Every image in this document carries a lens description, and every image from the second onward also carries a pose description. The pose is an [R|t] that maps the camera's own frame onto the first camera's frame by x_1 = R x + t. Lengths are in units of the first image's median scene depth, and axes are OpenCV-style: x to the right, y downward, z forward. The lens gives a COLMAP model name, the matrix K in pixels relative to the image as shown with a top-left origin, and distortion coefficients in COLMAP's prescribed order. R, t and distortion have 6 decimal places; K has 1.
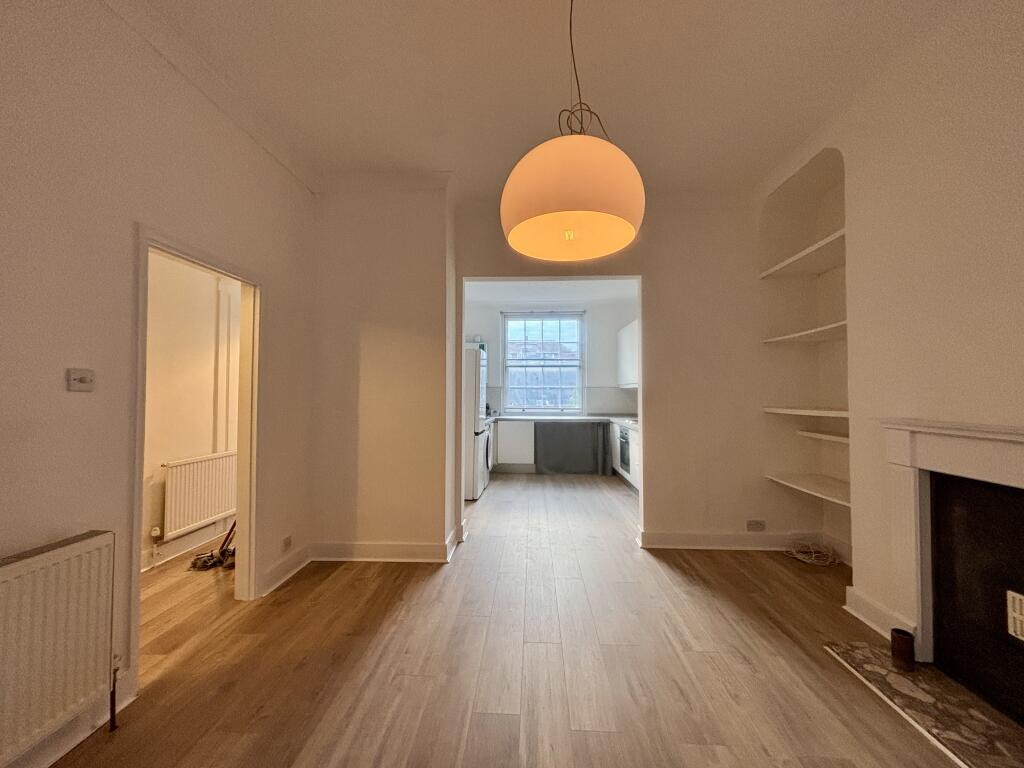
lens RADIAL K [[412.9, 0, 509.6], [0, 412.9, 382.8], [0, 0, 1]] dist [0.001026, -0.001111]
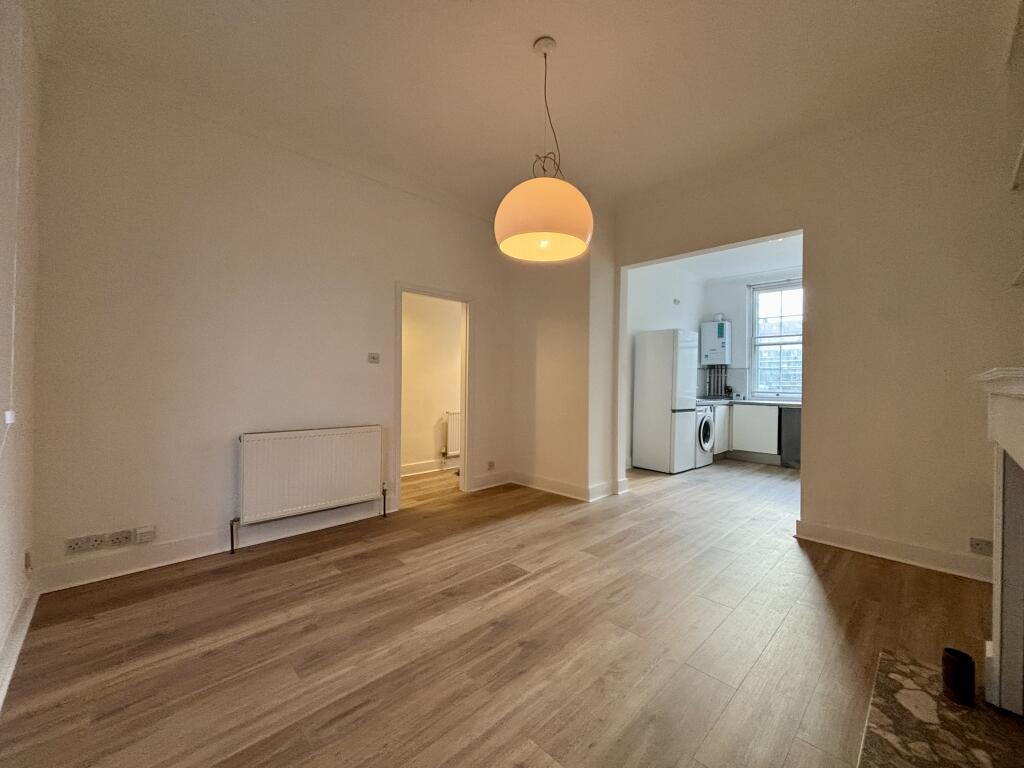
lens RADIAL K [[412.9, 0, 509.6], [0, 412.9, 382.8], [0, 0, 1]] dist [0.001026, -0.001111]
pose [[0.730462, 0.005097, -0.682935, 0.485238], [0.009821, 0.999790, 0.017966, 0.044628], [0.682883, -0.019831, 0.730258, -0.065987]]
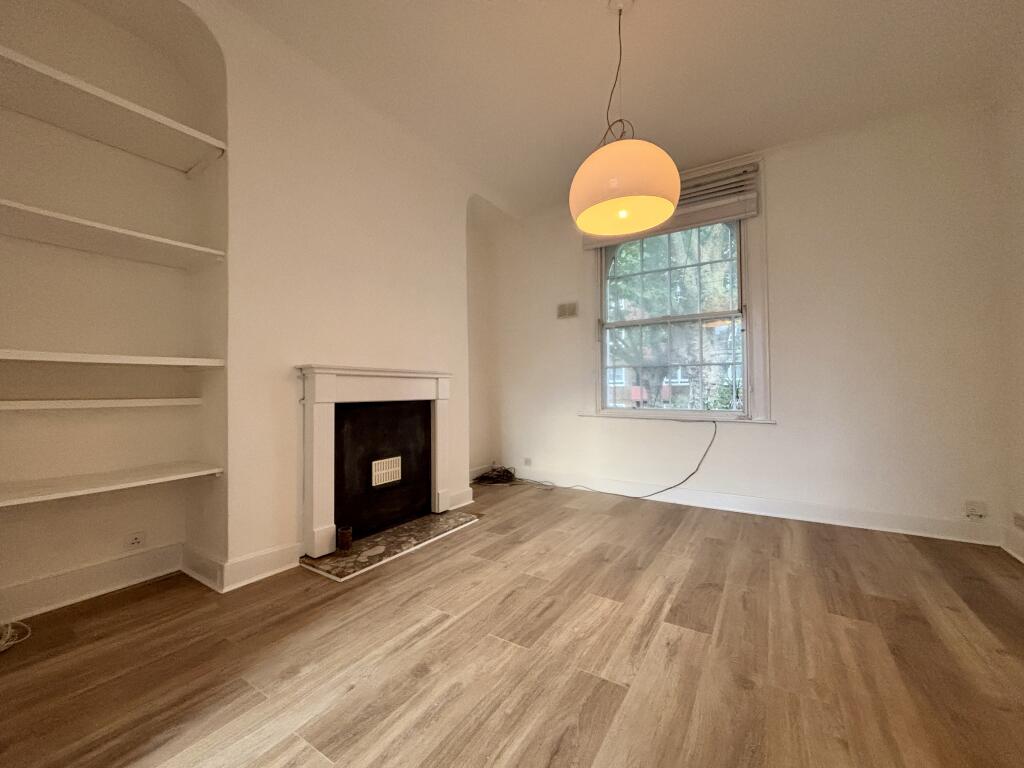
lens RADIAL K [[412.9, 0, 509.6], [0, 412.9, 382.8], [0, 0, 1]] dist [0.001026, -0.001111]
pose [[-0.871044, 0.012691, 0.491041, -0.080998], [-0.007884, 0.999176, -0.039808, 0.109189], [-0.491142, -0.038546, -0.870226, 1.066081]]
